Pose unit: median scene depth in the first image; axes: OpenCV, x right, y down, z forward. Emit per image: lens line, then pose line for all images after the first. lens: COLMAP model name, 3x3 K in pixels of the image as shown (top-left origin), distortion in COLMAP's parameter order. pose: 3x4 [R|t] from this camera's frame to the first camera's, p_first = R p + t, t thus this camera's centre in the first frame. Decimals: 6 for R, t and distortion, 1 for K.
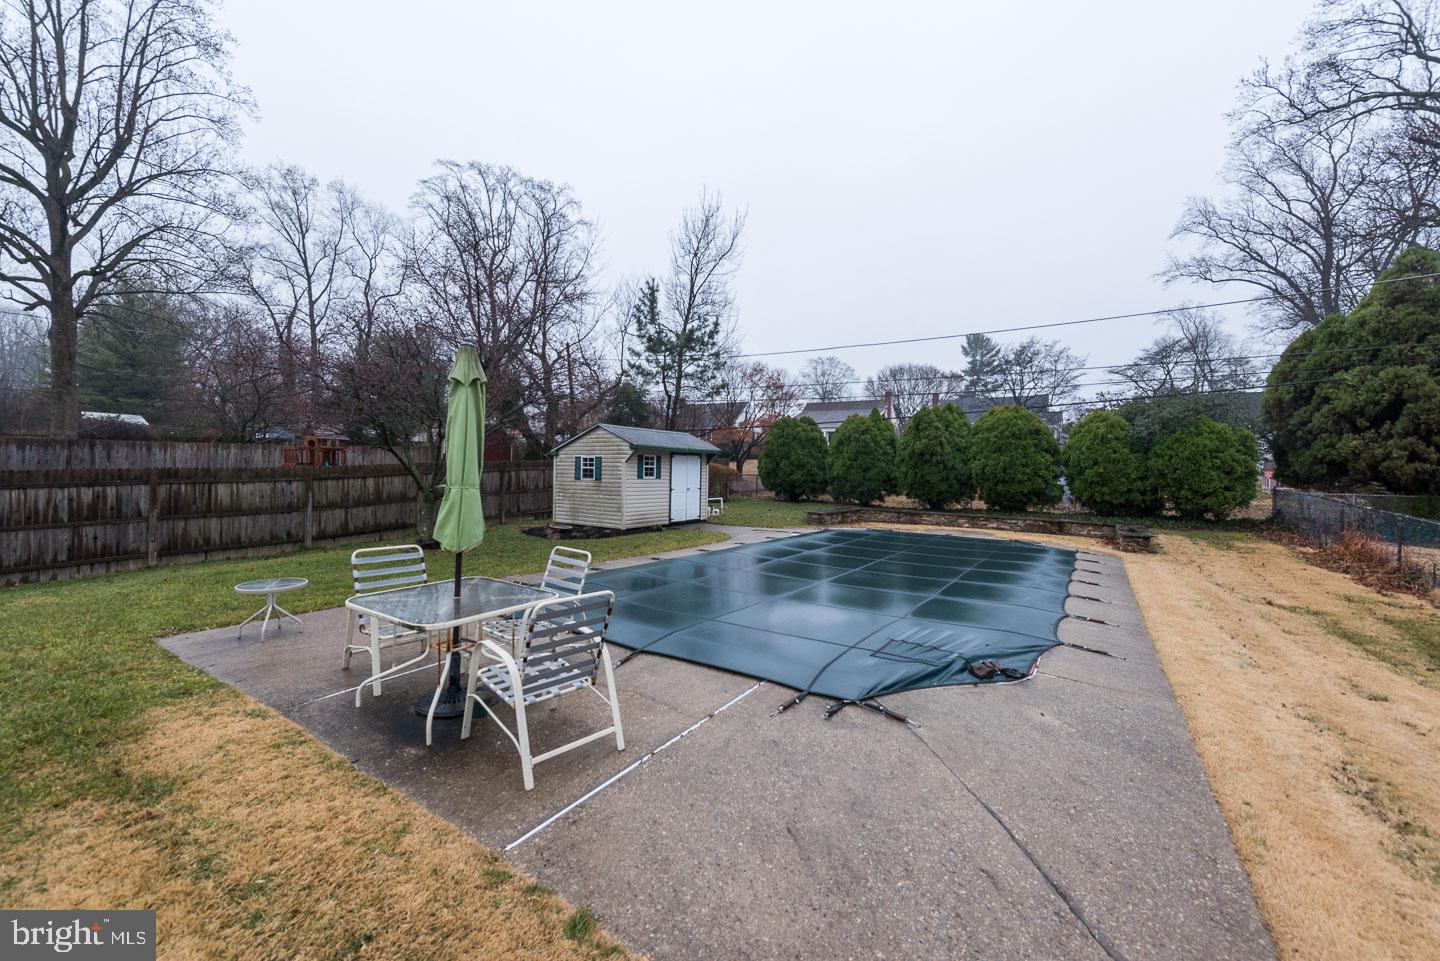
lens RADIAL K [[582.1, 0, 714.3], [0, 582.1, 475.6], [0, 0, 1]] dist [0.011499, -0.002360]
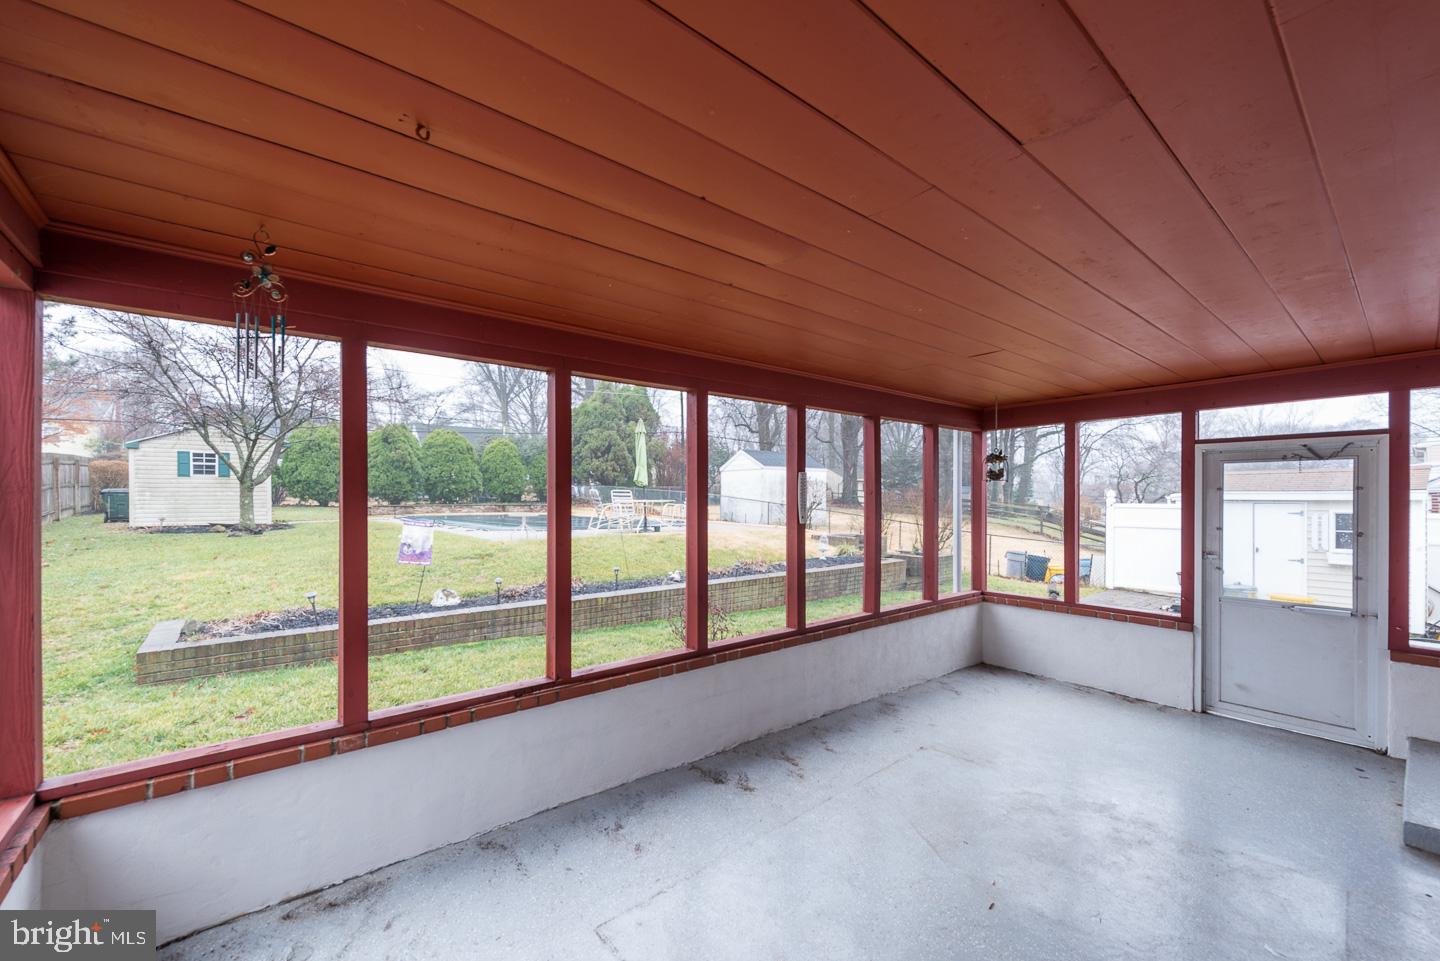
lens RADIAL K [[582.1, 0, 719.5], [0, 582.1, 489.4], [0, 0, 1]] dist [0.011499, -0.002360]
pose [[0.291092, -0.012227, 0.956617, -0.659836], [0.013275, 0.999874, 0.008741, 0.023121], [-0.956603, 0.010155, 0.291218, -0.060665]]
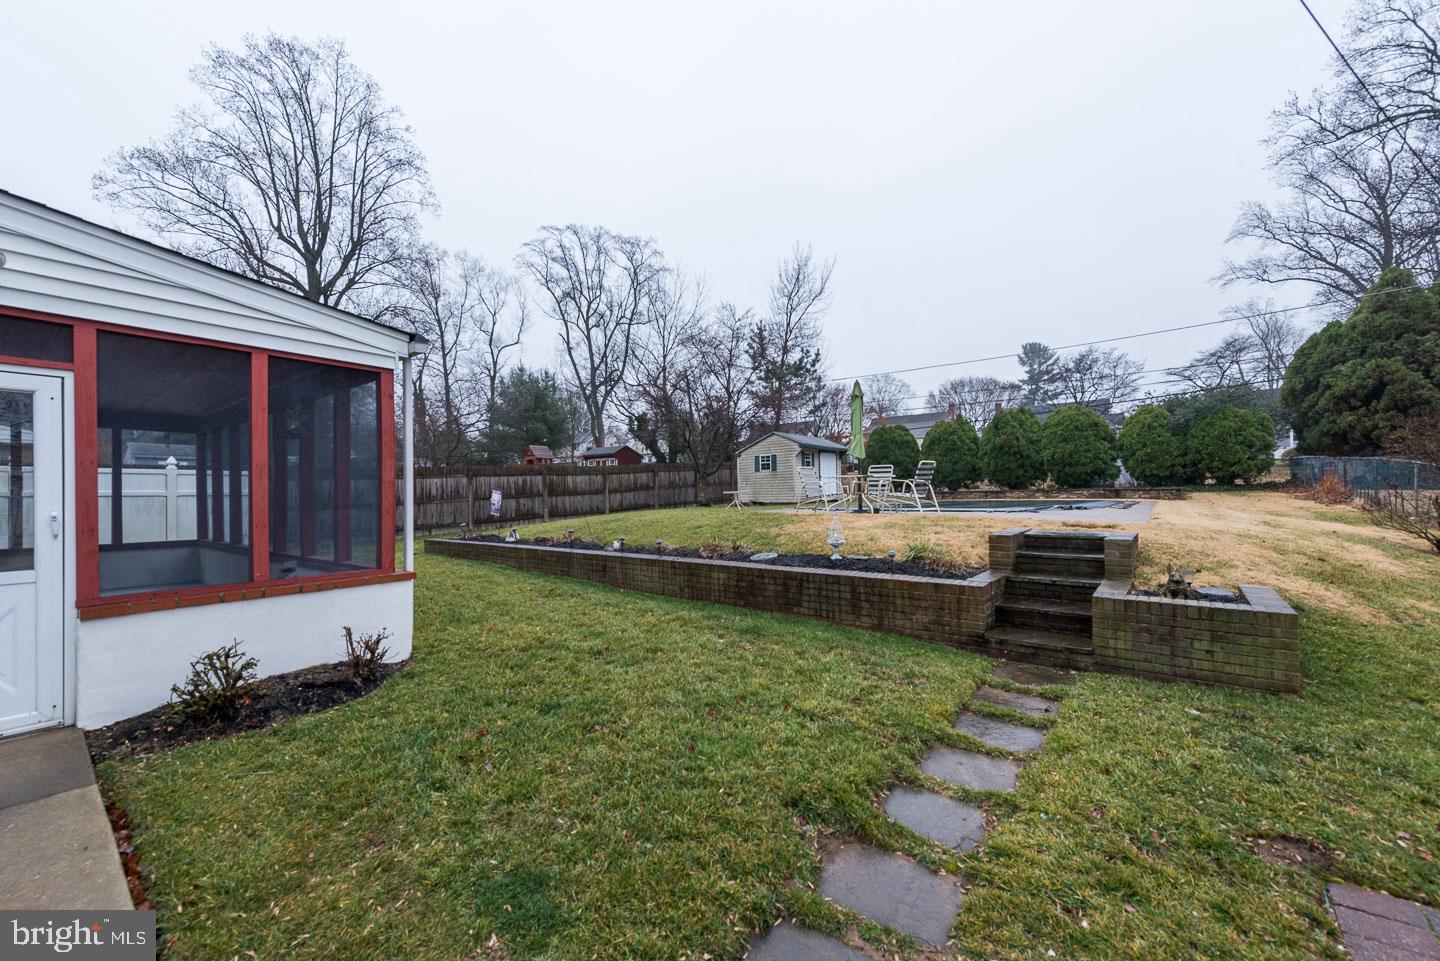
lens RADIAL K [[582.1, 0, 705.3], [0, 582.1, 491.5], [0, 0, 1]] dist [0.011499, -0.002360]
pose [[0.994711, -0.039176, -0.094951, -0.172037], [0.037686, 0.999138, -0.017437, 0.057644], [0.095552, 0.013766, 0.995329, -0.334904]]
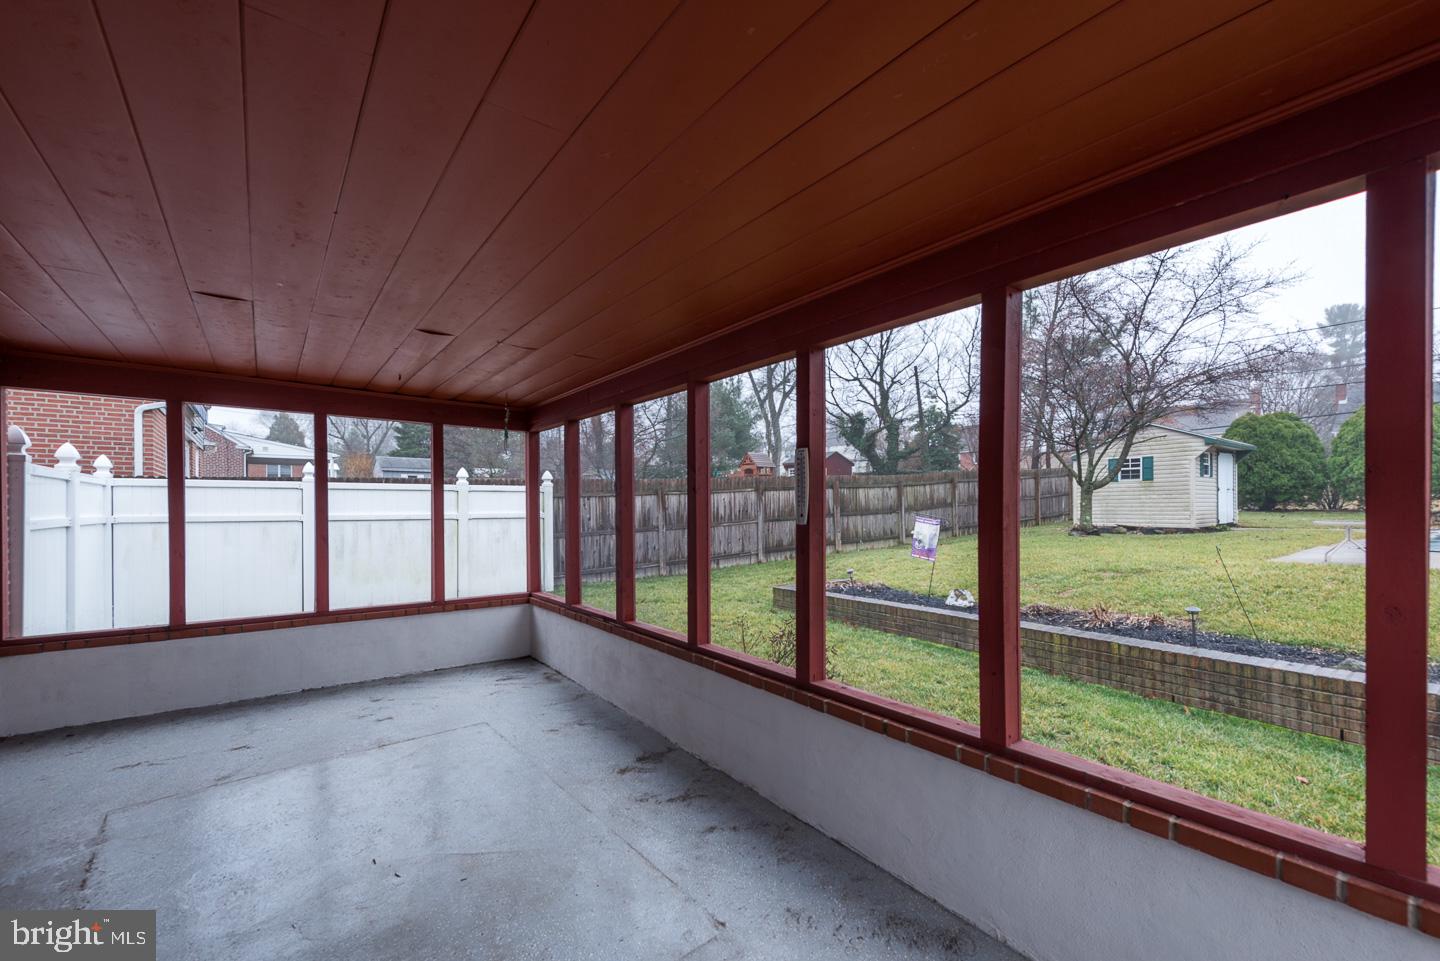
lens RADIAL K [[582.1, 0, 664.6], [0, 582.1, 507.4], [0, 0, 1]] dist [0.011499, -0.002360]
pose [[0.923570, -0.029704, -0.382279, -0.424904], [0.025552, 0.999546, -0.015934, 0.035709], [0.382579, 0.004948, 0.923910, -0.170590]]
